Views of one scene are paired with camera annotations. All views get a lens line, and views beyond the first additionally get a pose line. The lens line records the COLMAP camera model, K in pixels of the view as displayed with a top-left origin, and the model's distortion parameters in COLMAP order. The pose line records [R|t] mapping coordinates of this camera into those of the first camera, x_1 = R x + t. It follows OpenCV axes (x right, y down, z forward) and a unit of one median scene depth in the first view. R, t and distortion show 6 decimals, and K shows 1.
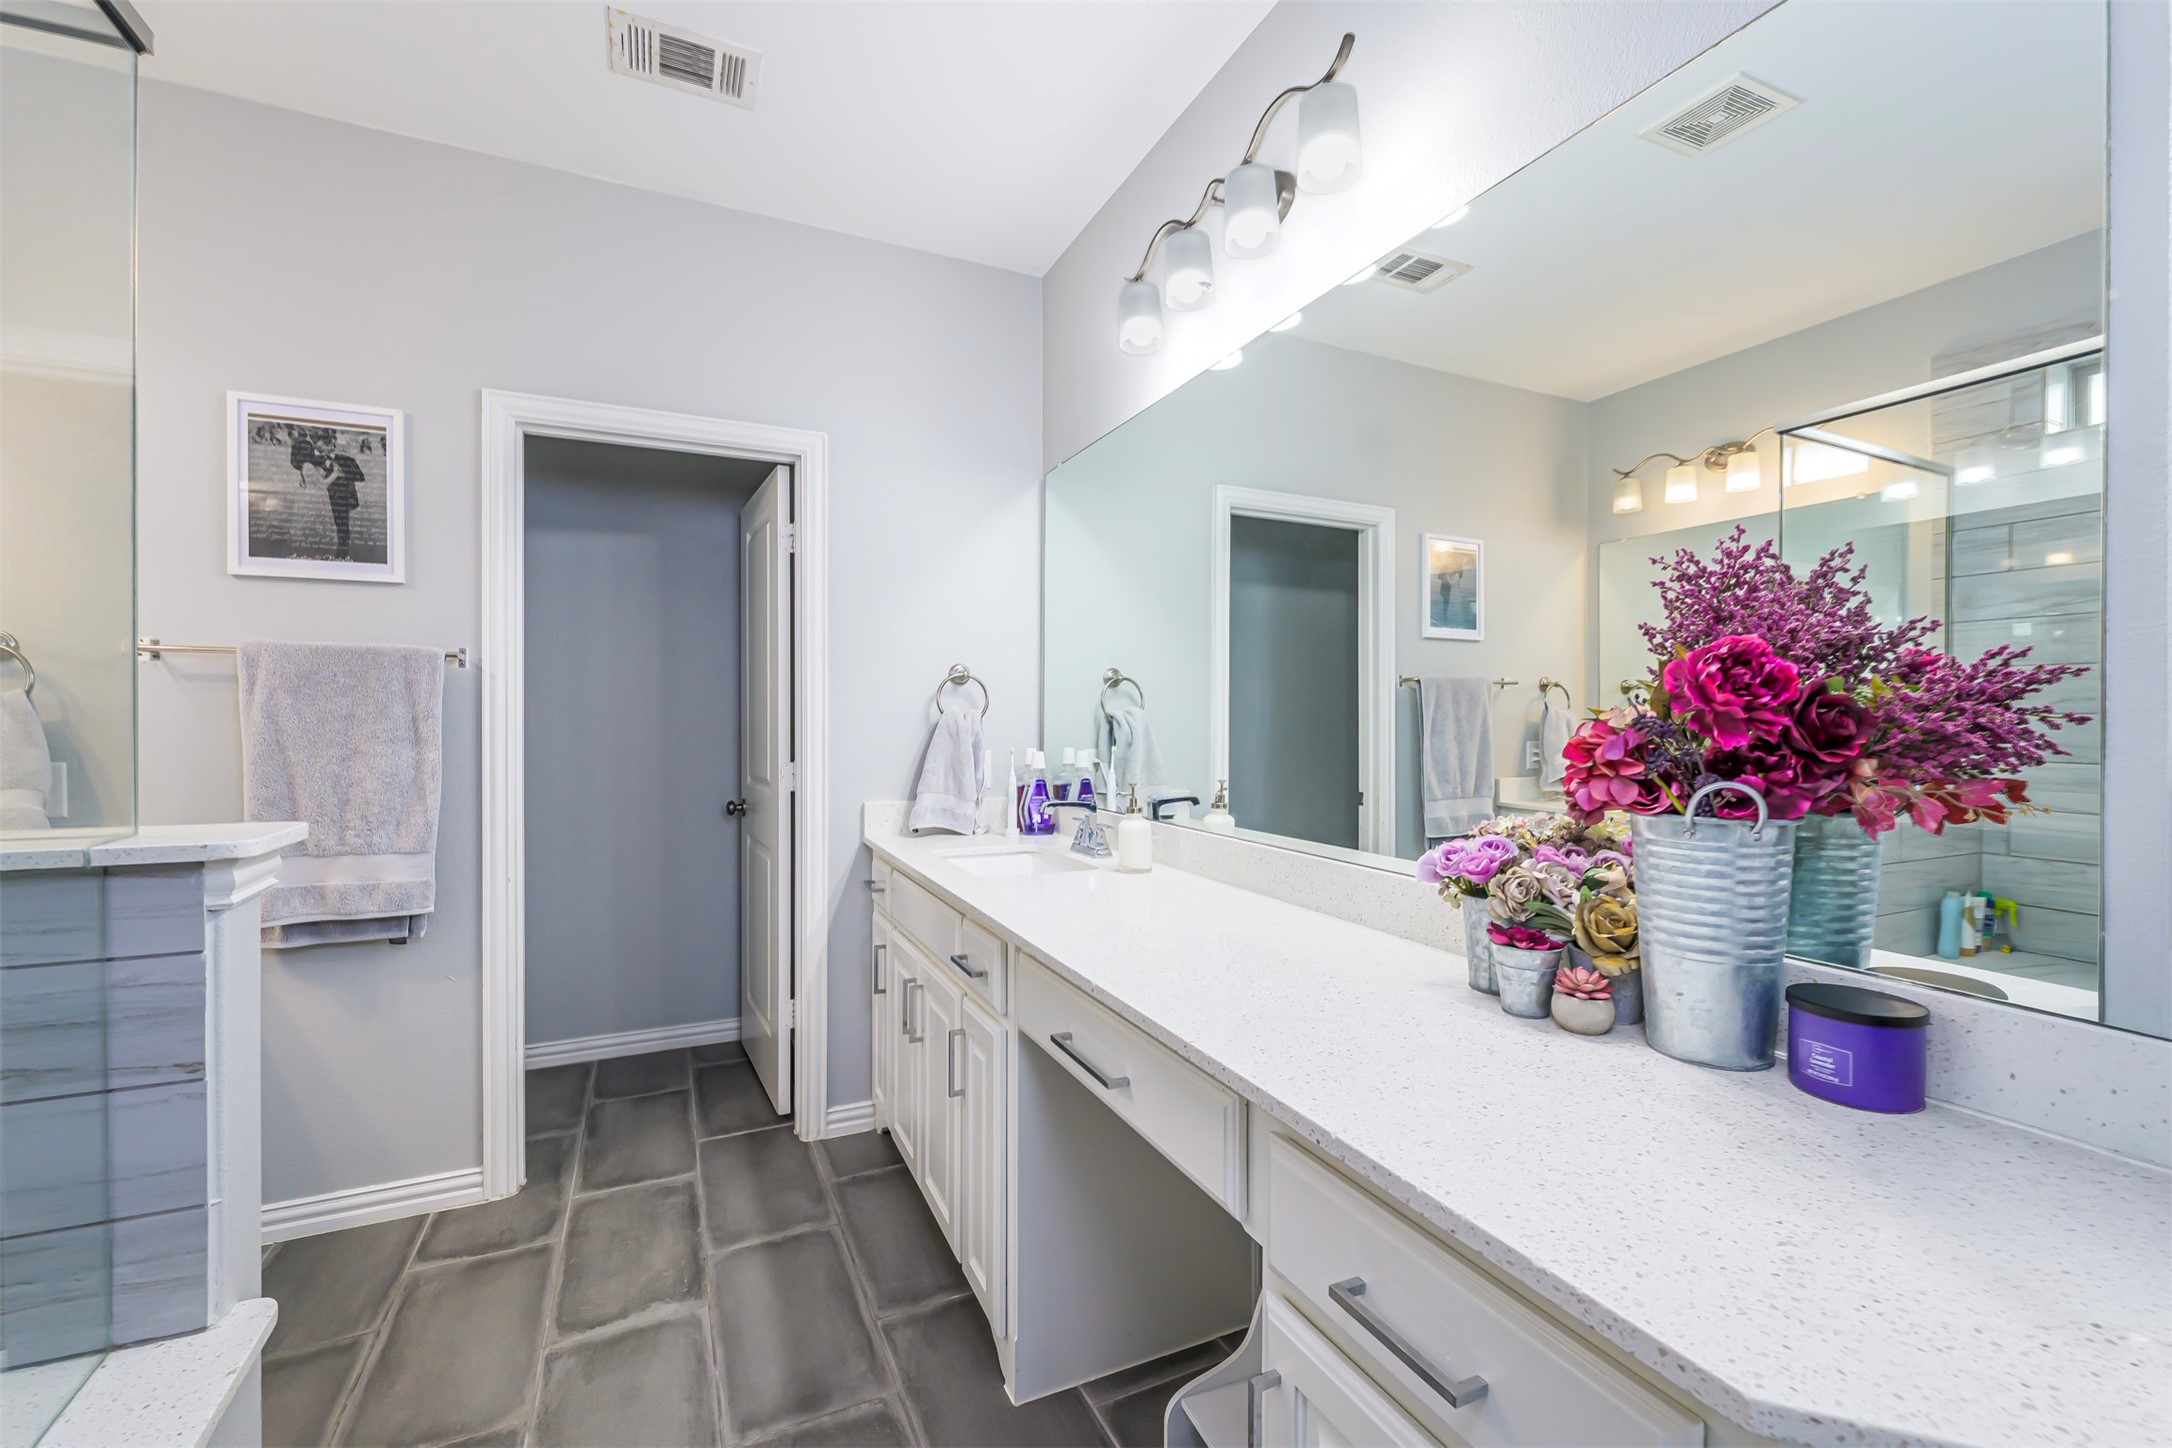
lens RADIAL K [[909.5, 0, 1096.0], [0, 909.5, 722.8], [0, 0, 1]] dist [0.001183, 0.000174]
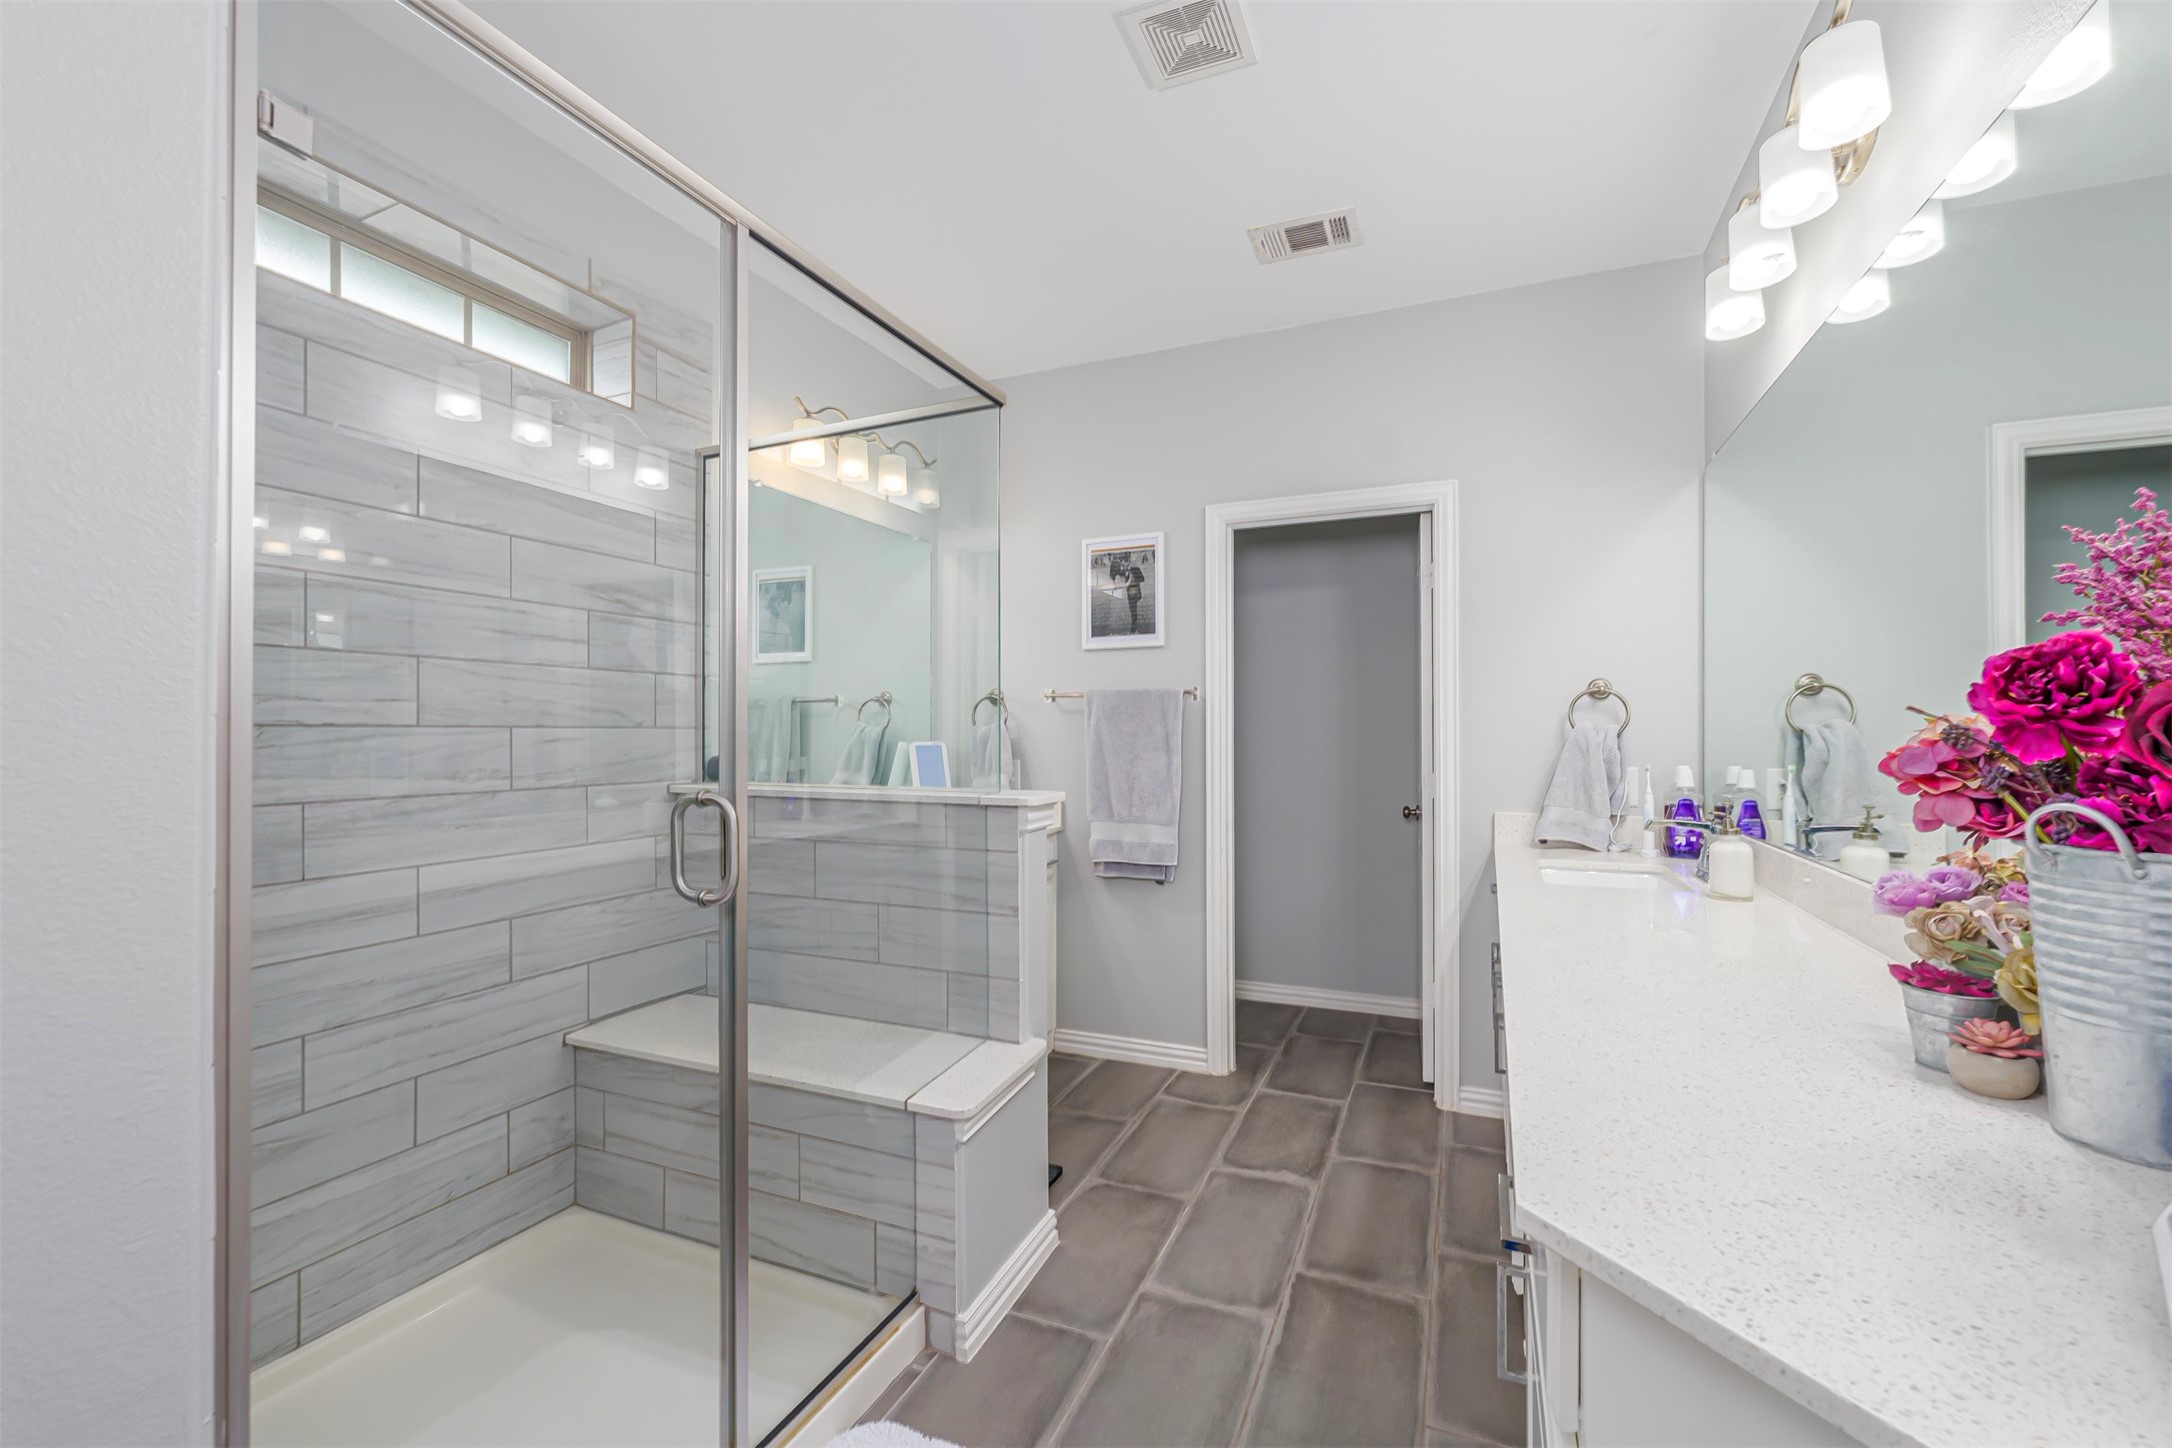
lens RADIAL K [[916.5, 0, 1084.7], [0, 916.5, 732.8], [0, 0, 1]] dist [0.000141, 0.000100]
pose [[0.660958, -0.004868, -0.750407, 0.299397], [-0.000726, 0.999974, -0.007127, 0.002266], [0.750422, 0.005256, 0.660938, -0.104609]]
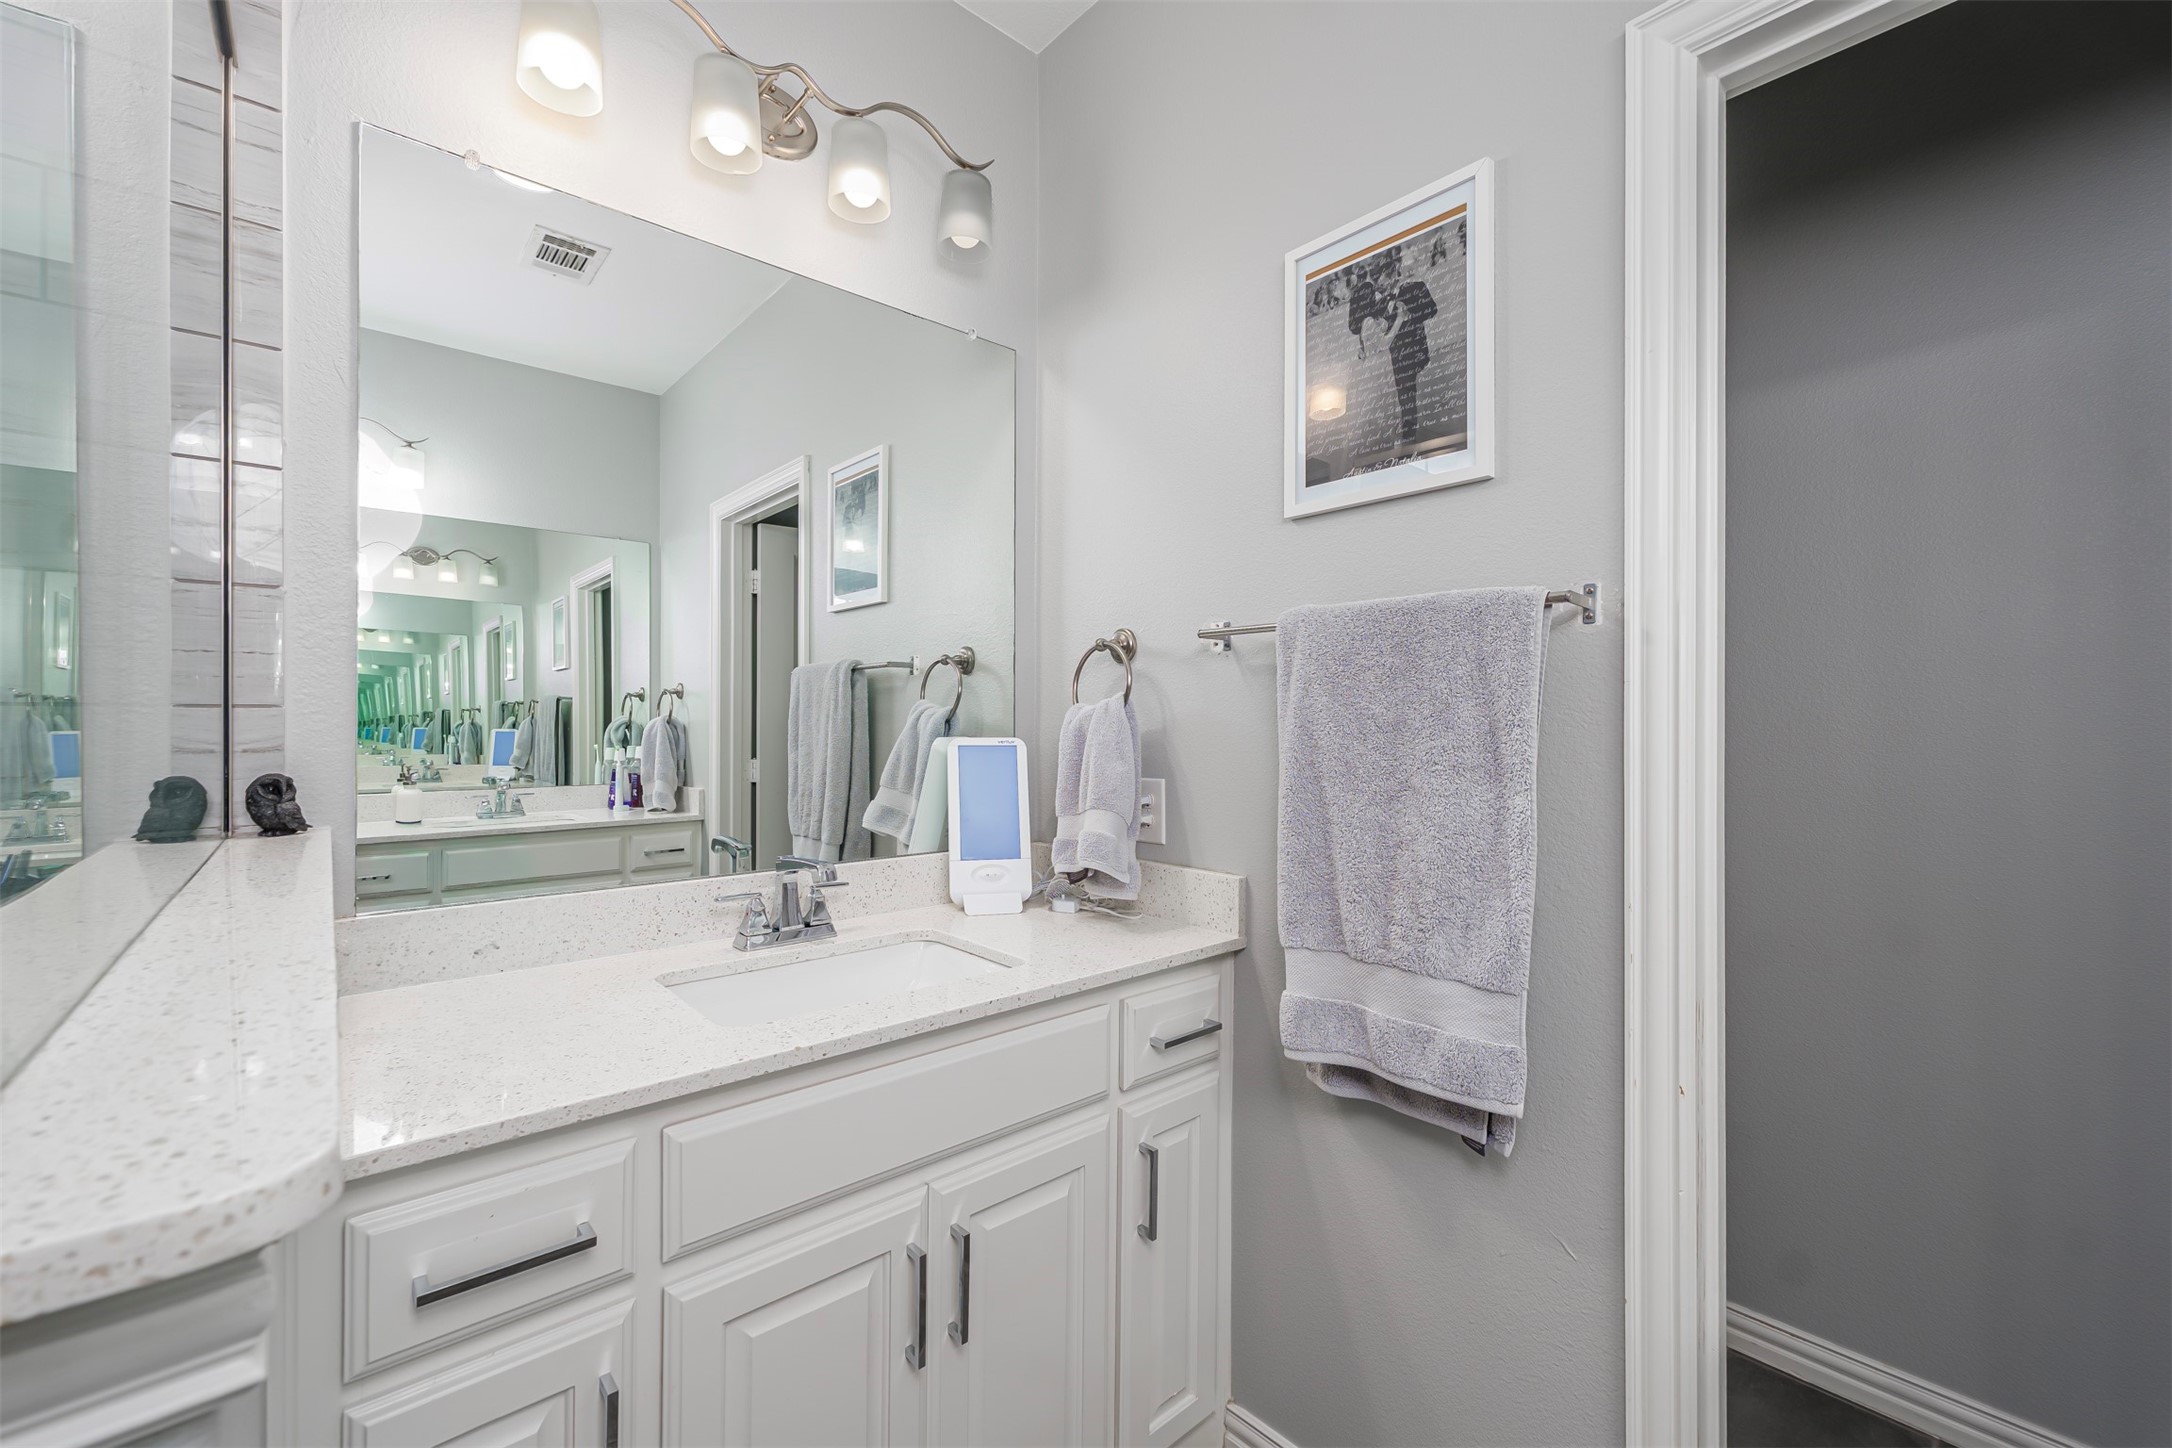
lens RADIAL K [[909.5, 0, 1096.0], [0, 909.5, 722.8], [0, 0, 1]] dist [0.001183, 0.000174]
pose [[0.285569, -0.002688, -0.958354, -0.318542], [-0.002778, 0.999990, -0.003632, -0.005268], [0.958354, 0.003699, 0.285559, 0.636915]]
